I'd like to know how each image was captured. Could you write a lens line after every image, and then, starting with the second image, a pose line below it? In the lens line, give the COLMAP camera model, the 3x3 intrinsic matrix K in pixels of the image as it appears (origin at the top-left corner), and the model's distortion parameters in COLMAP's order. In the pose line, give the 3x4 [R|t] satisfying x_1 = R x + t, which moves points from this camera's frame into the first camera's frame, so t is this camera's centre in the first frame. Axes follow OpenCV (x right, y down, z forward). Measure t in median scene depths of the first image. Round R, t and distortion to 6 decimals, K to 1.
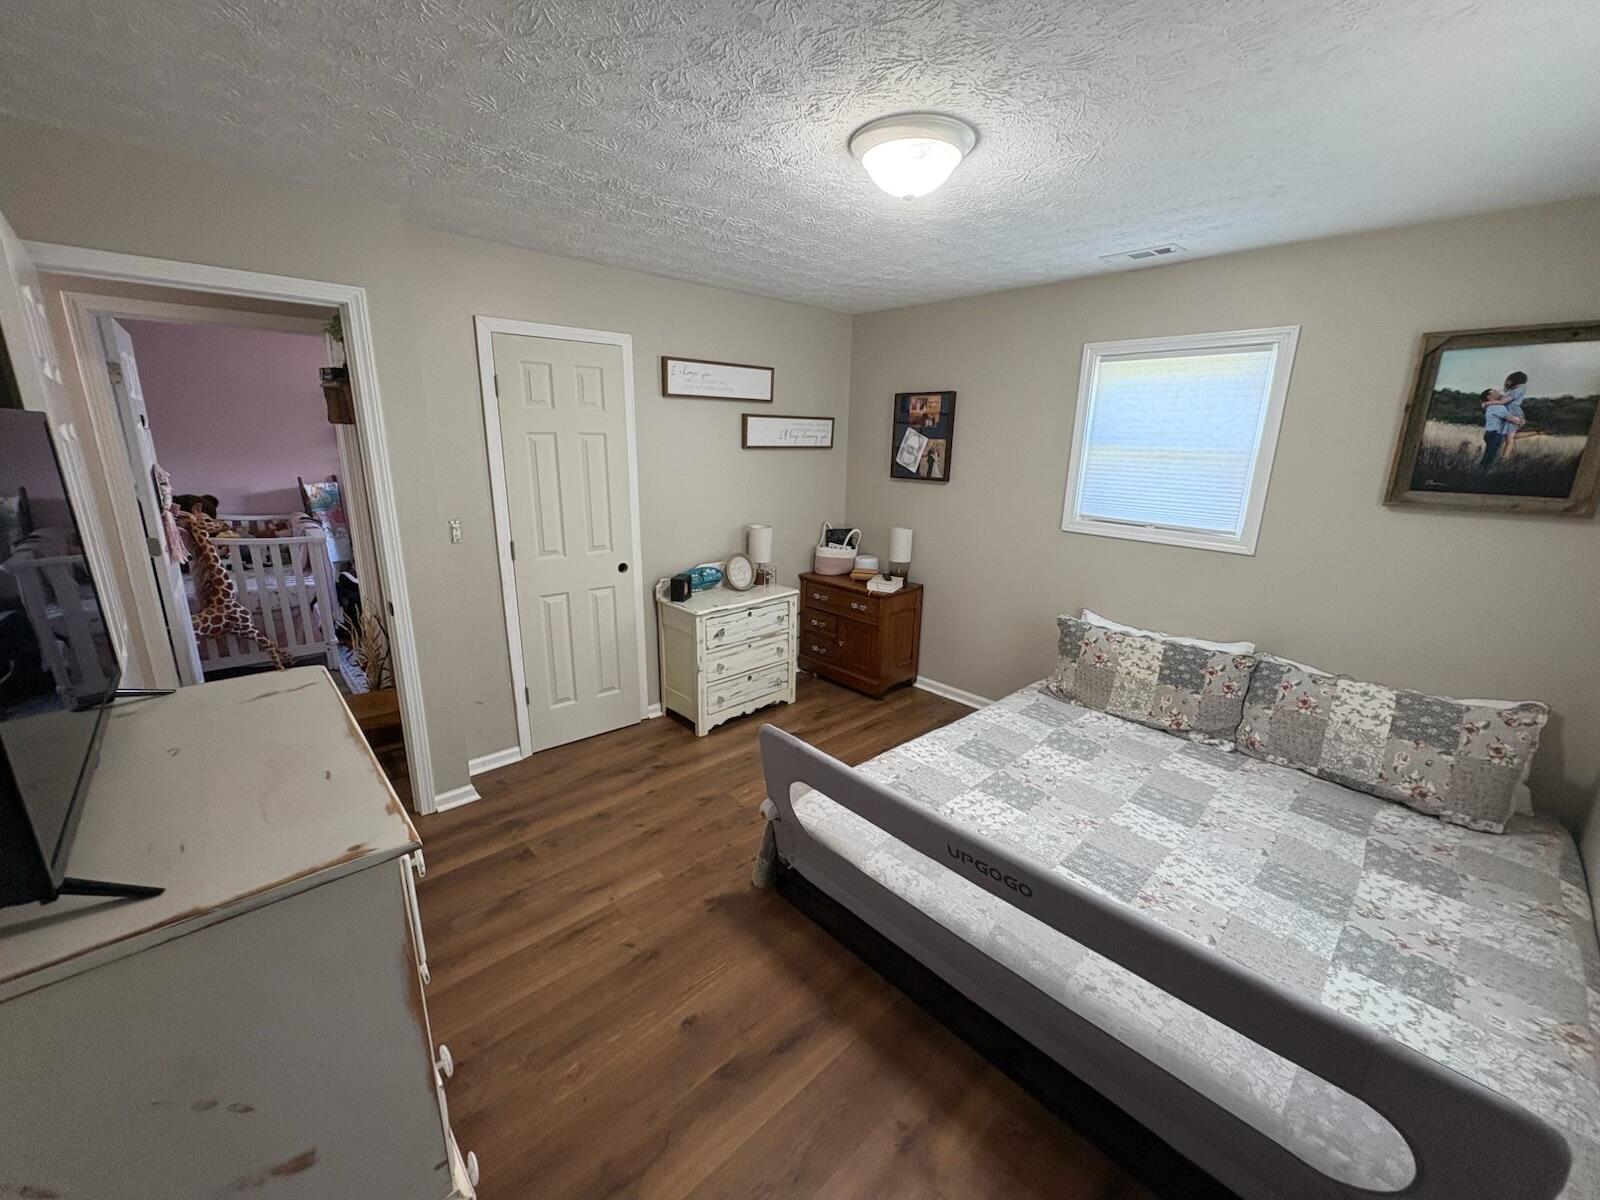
lens RADIAL K [[636.3, 0, 796.6], [0, 636.3, 600.3], [0, 0, 1]] dist [-0.000116, 0.000125]
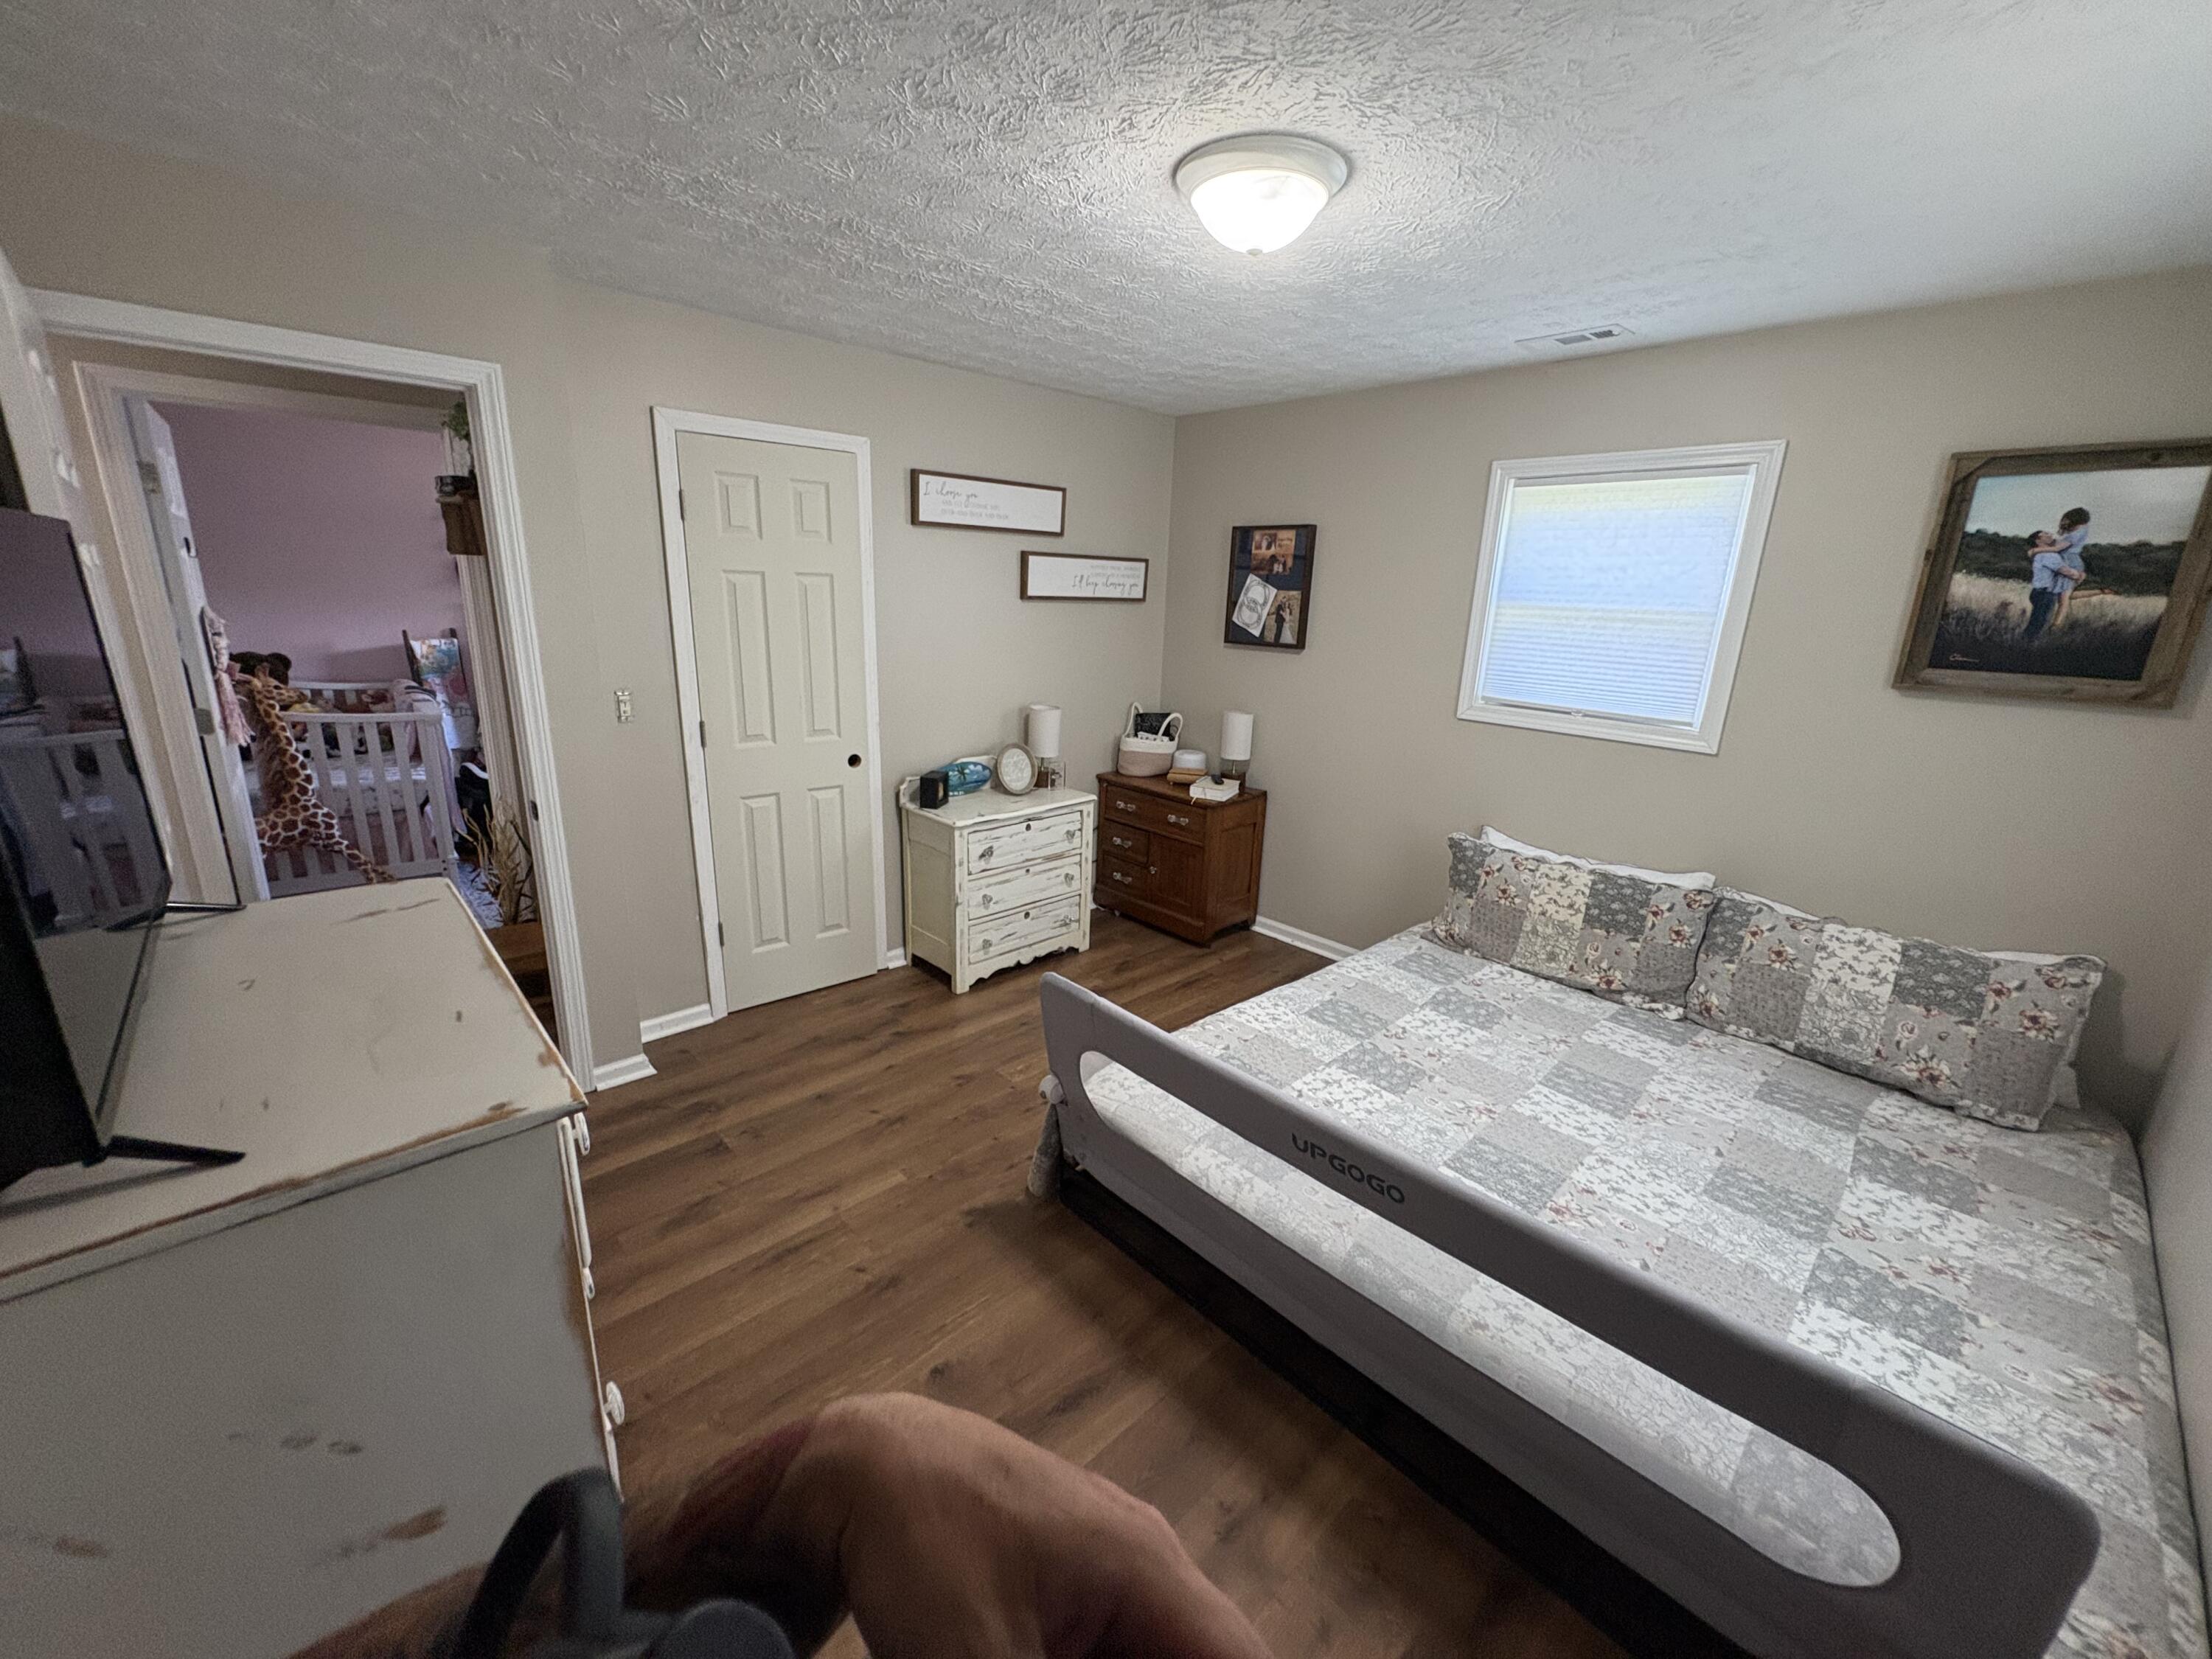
lens RADIAL K [[879.7, 0, 1100.4], [0, 879.7, 829.3], [0, 0, 1]] dist [-0.000116, 0.000125]
pose [[0.999864, 0.013804, 0.008988, -0.000140], [-0.013937, 0.999792, 0.014888, 0.010898], [-0.008781, -0.015011, 0.999849, -0.010259]]
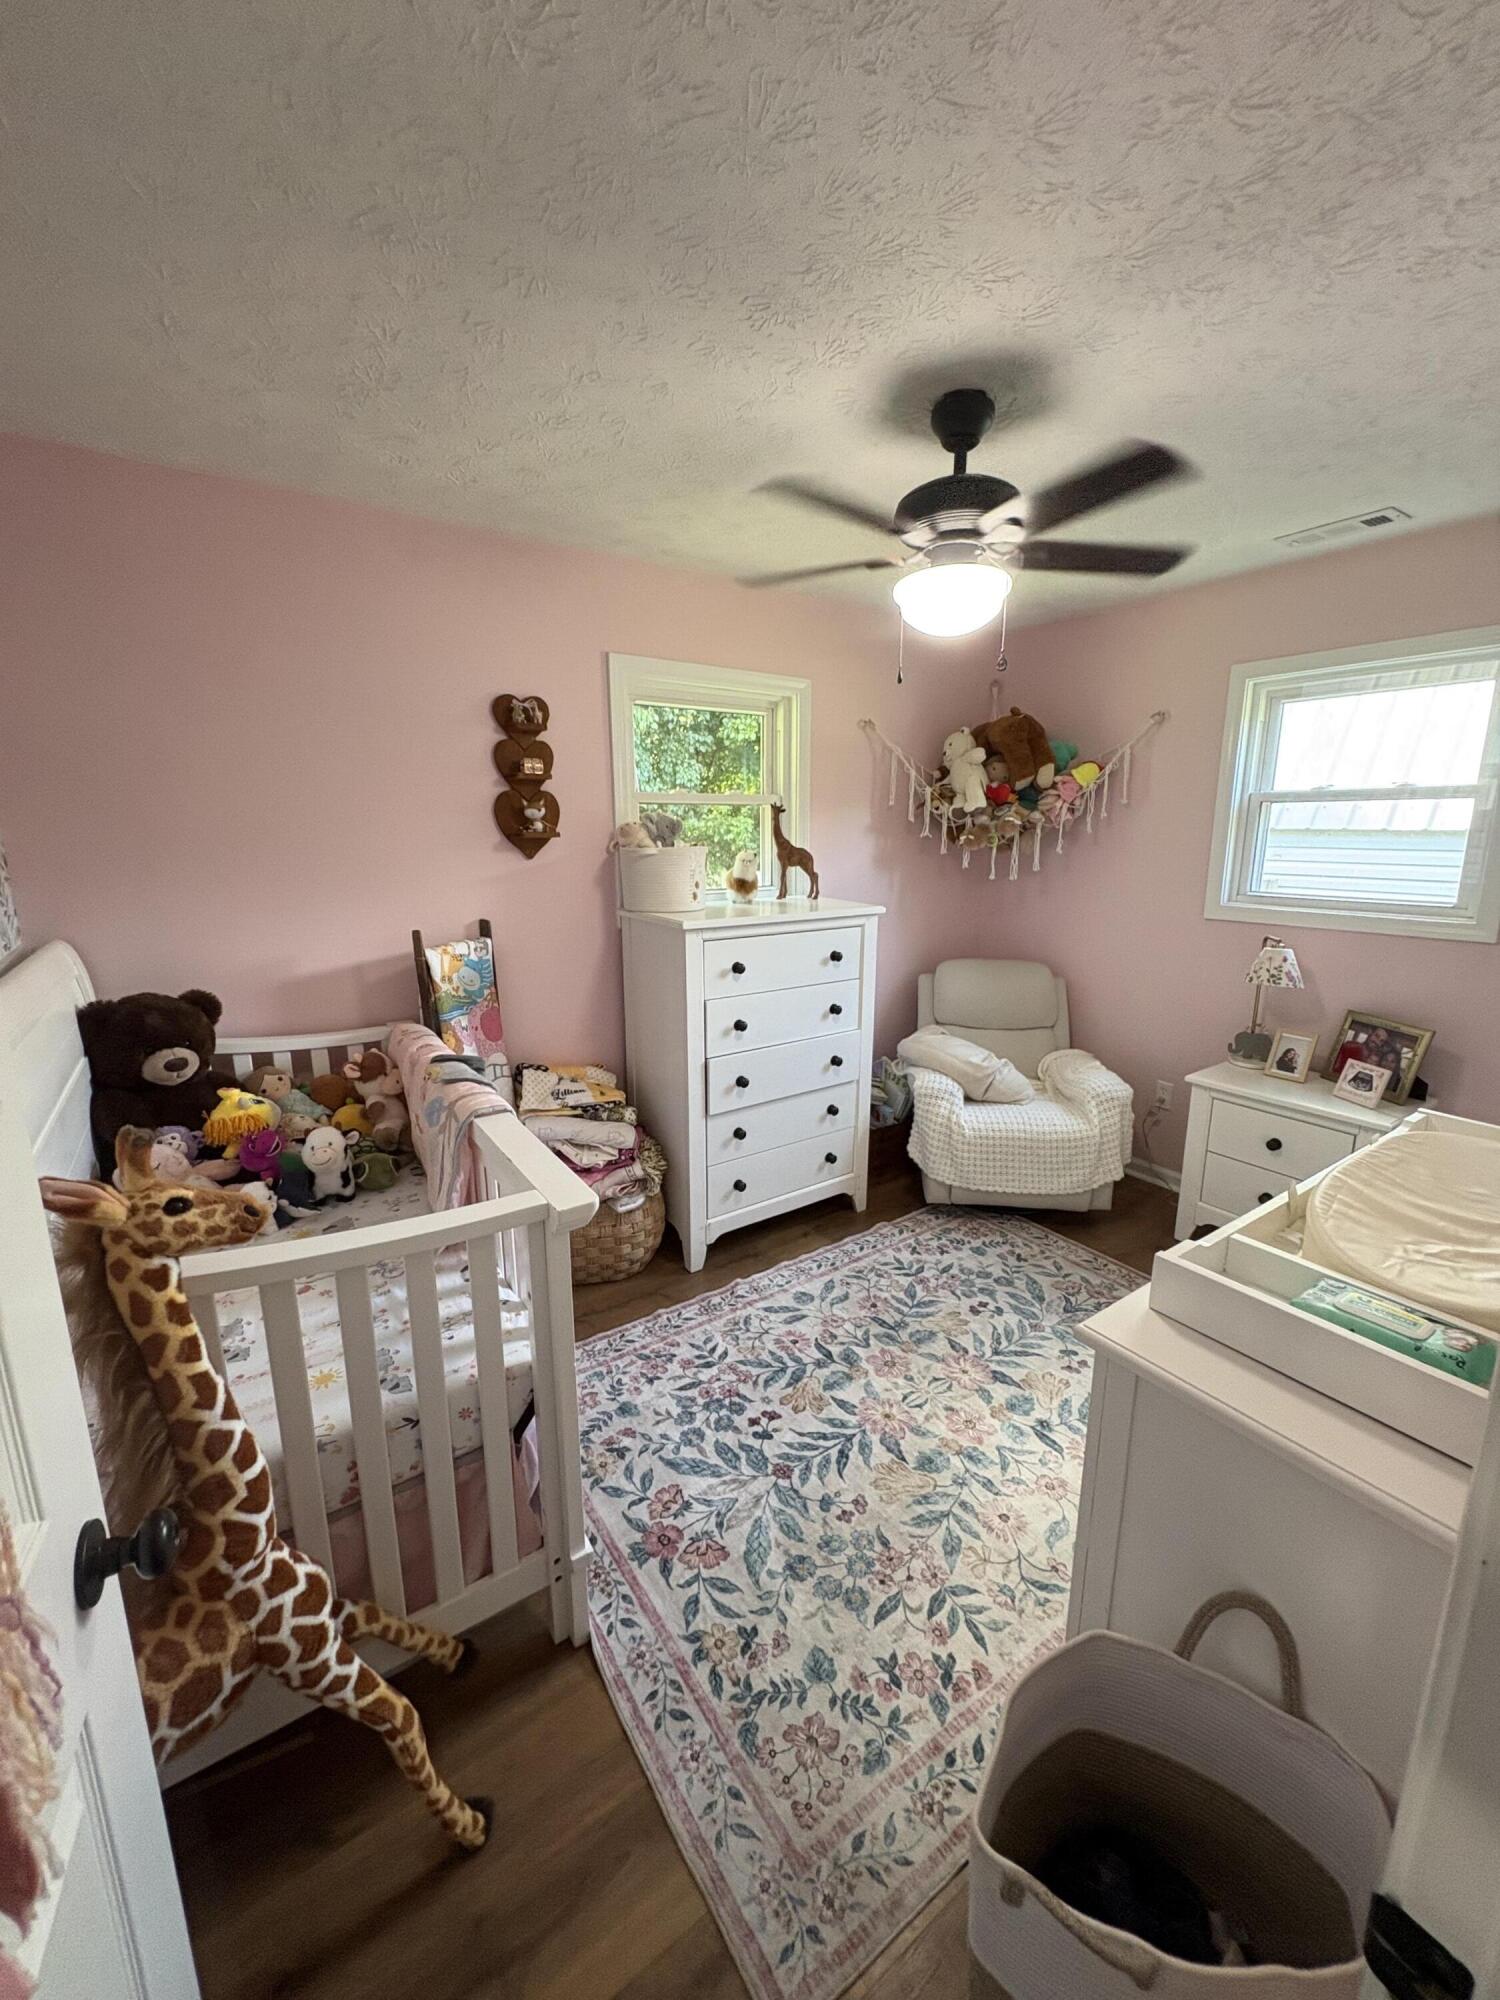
lens RADIAL K [[795.4, 0, 745.4], [0, 795.4, 997.2], [0, 0, 1]] dist [-0.000116, 0.000125]
pose [[0.989312, 0.004408, -0.145750, -1.018465], [-0.011227, 0.998878, -0.045999, -0.264235], [0.145384, 0.047144, 0.988251, 1.108854]]
